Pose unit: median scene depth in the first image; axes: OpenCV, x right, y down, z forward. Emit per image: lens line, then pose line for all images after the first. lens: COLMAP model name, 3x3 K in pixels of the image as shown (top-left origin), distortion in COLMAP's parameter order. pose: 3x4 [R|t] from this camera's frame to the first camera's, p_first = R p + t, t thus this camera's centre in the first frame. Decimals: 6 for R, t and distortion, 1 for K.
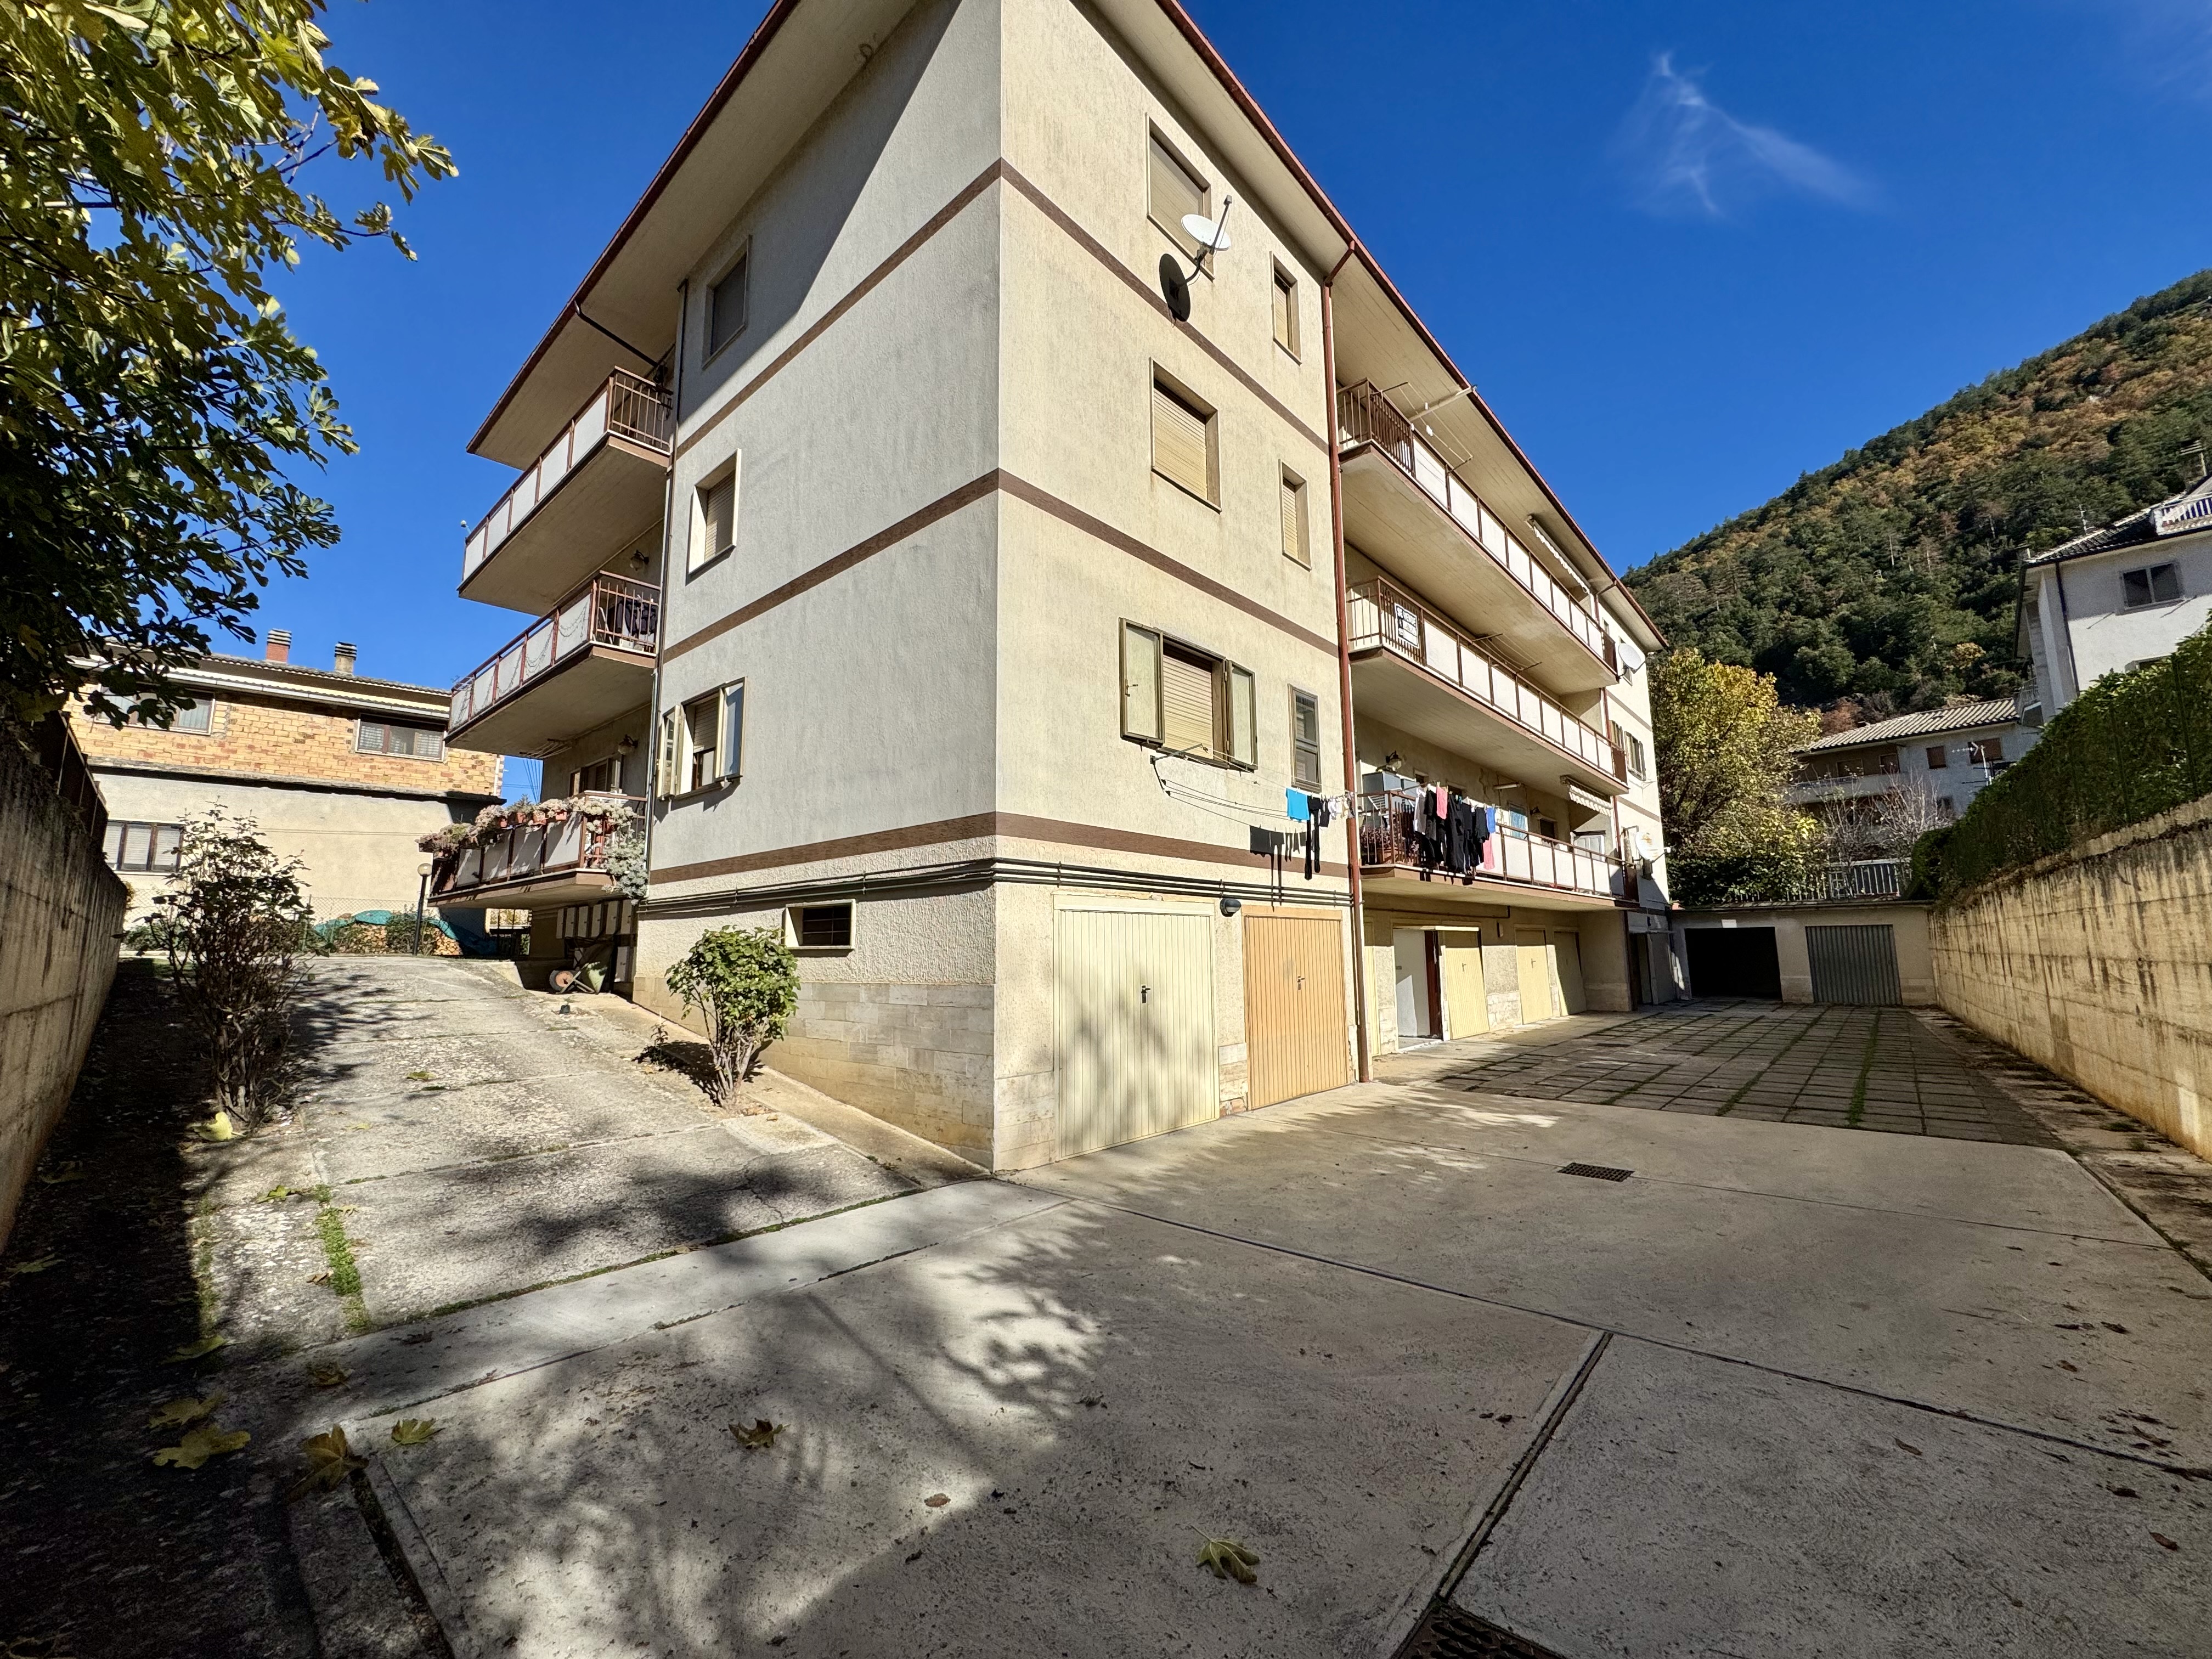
lens RADIAL K [[881.2, 0, 1092.0], [0, 881.2, 820.5], [0, 0, 1]] dist [-0.009723, 0.001452]
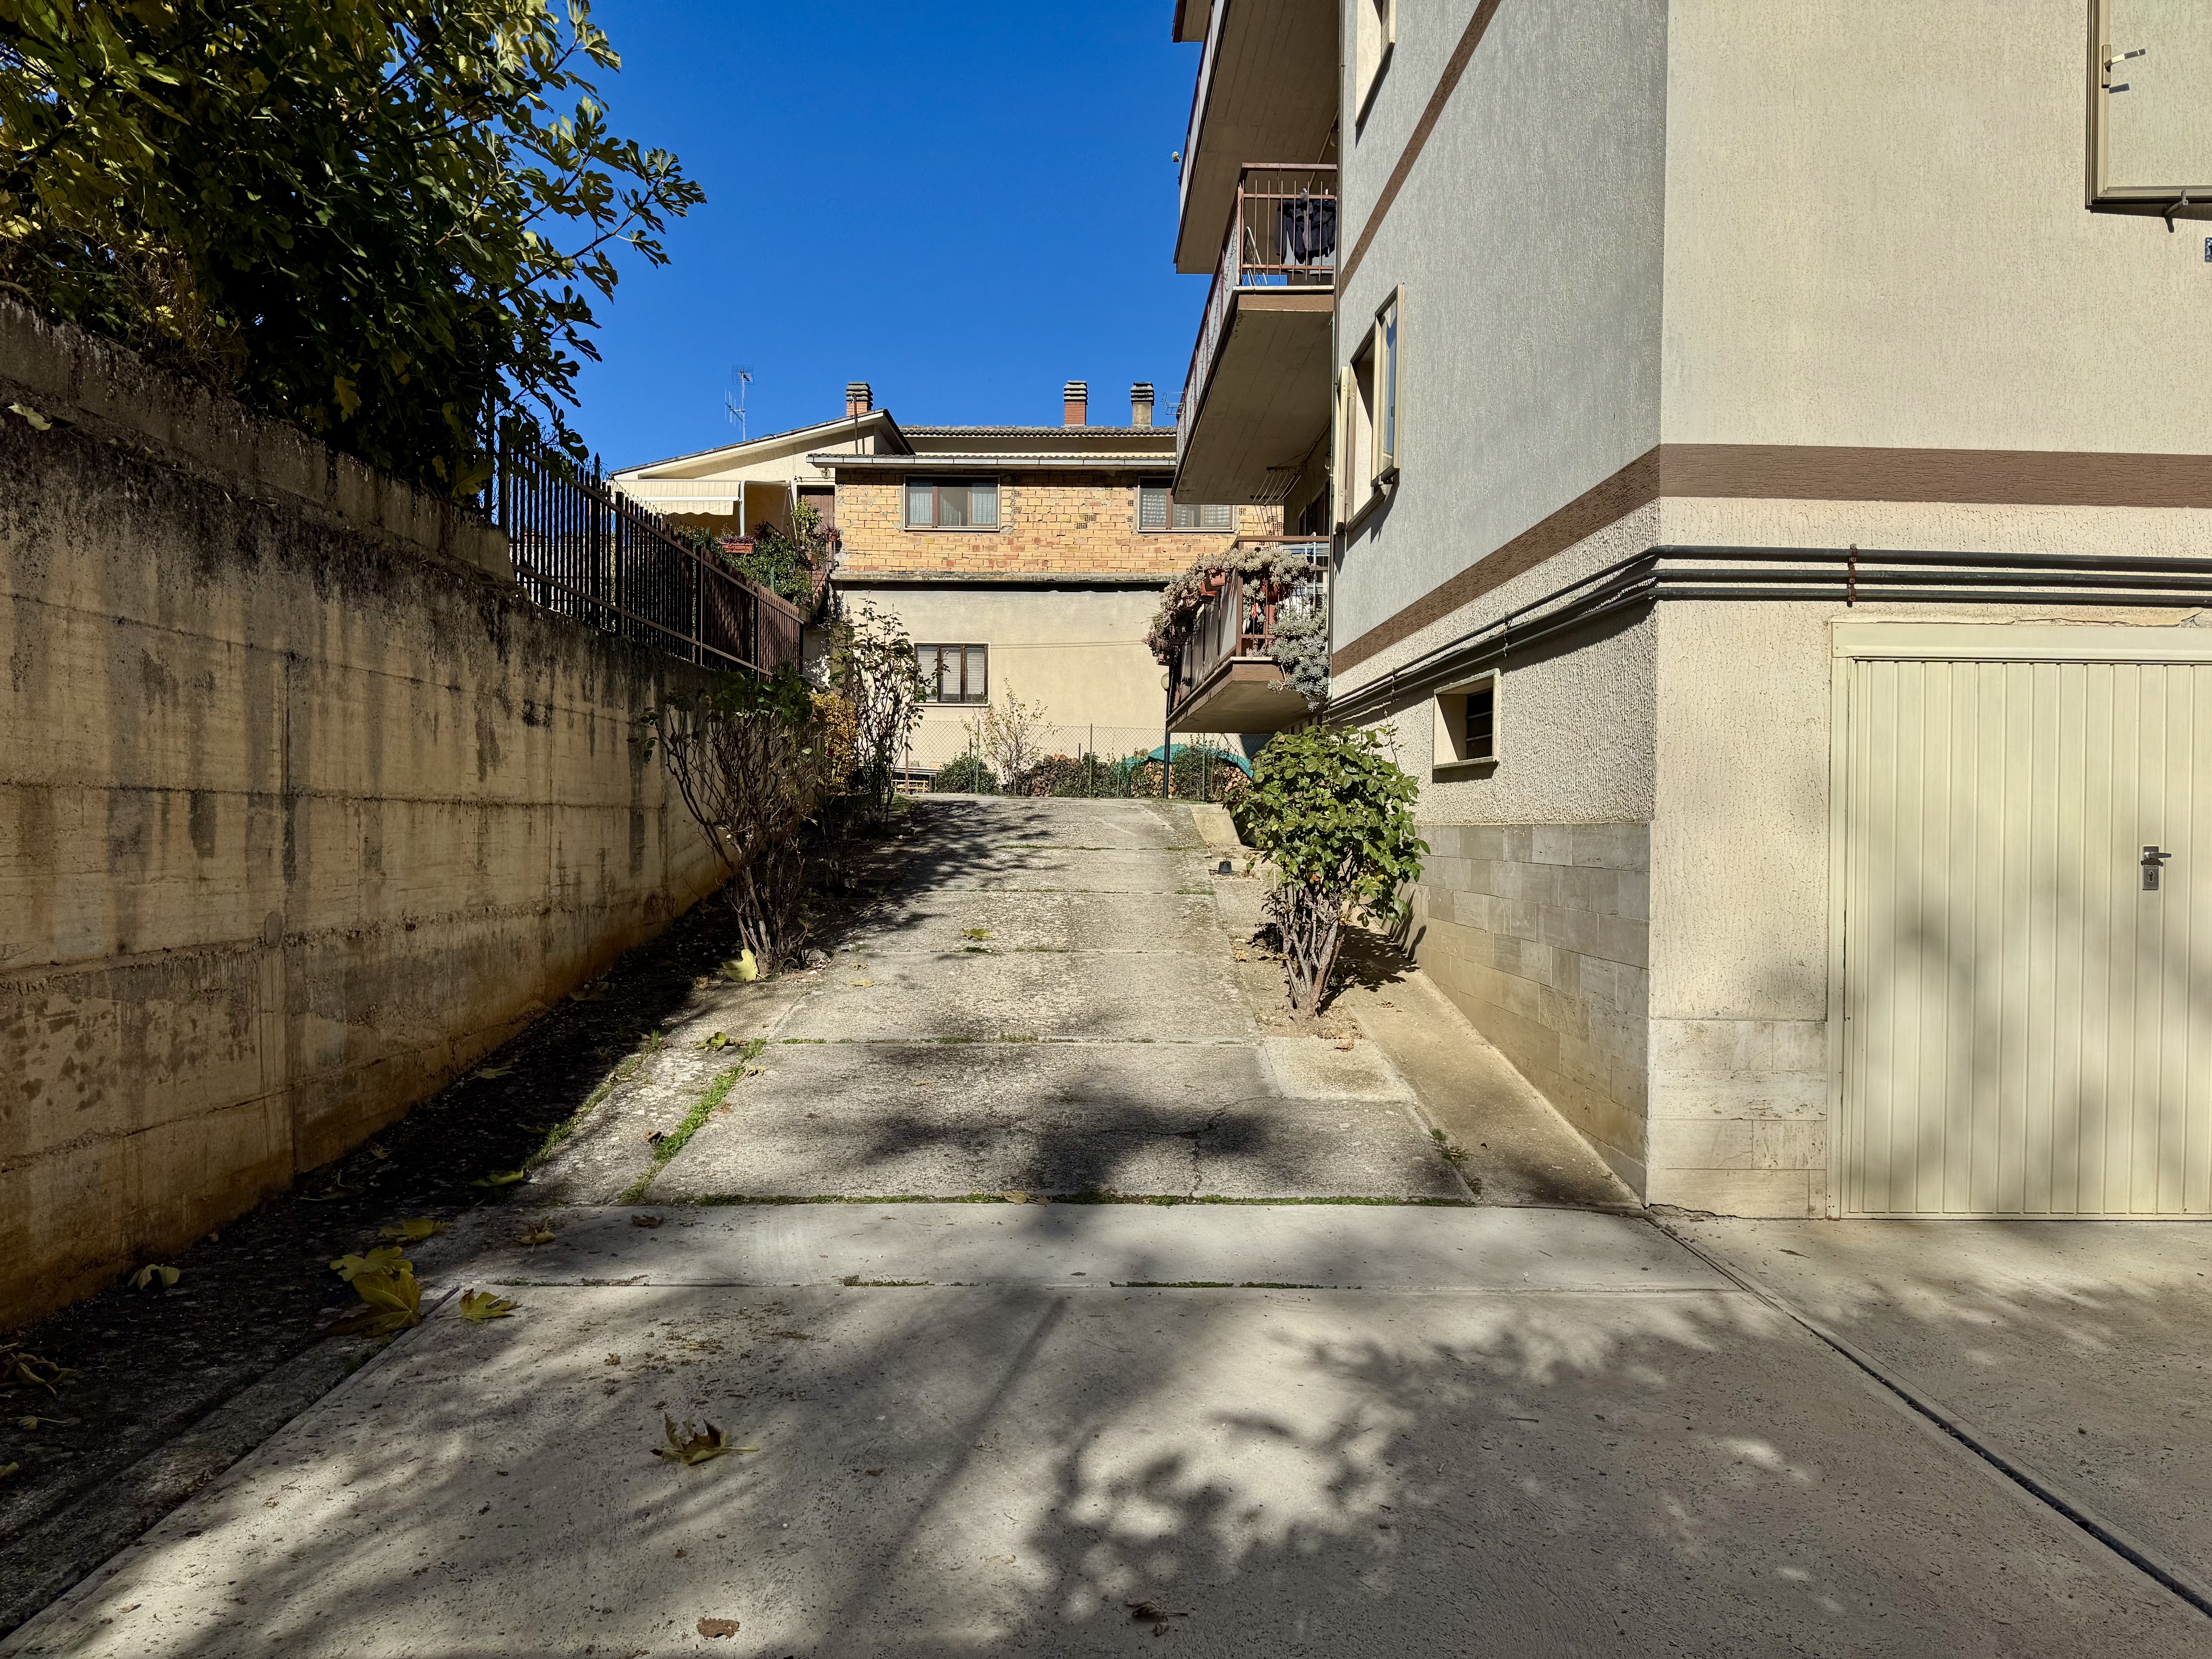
lens RADIAL K [[1529.3, 0, 1099.6], [0, 1529.3, 828.6], [0, 0, 1]] dist [0.053741, -0.066092]
pose [[0.683033, 0.020967, -0.730086, 0.397692], [0.090234, 0.989508, 0.112835, 0.099158], [0.724792, -0.142948, 0.673975, 0.326766]]
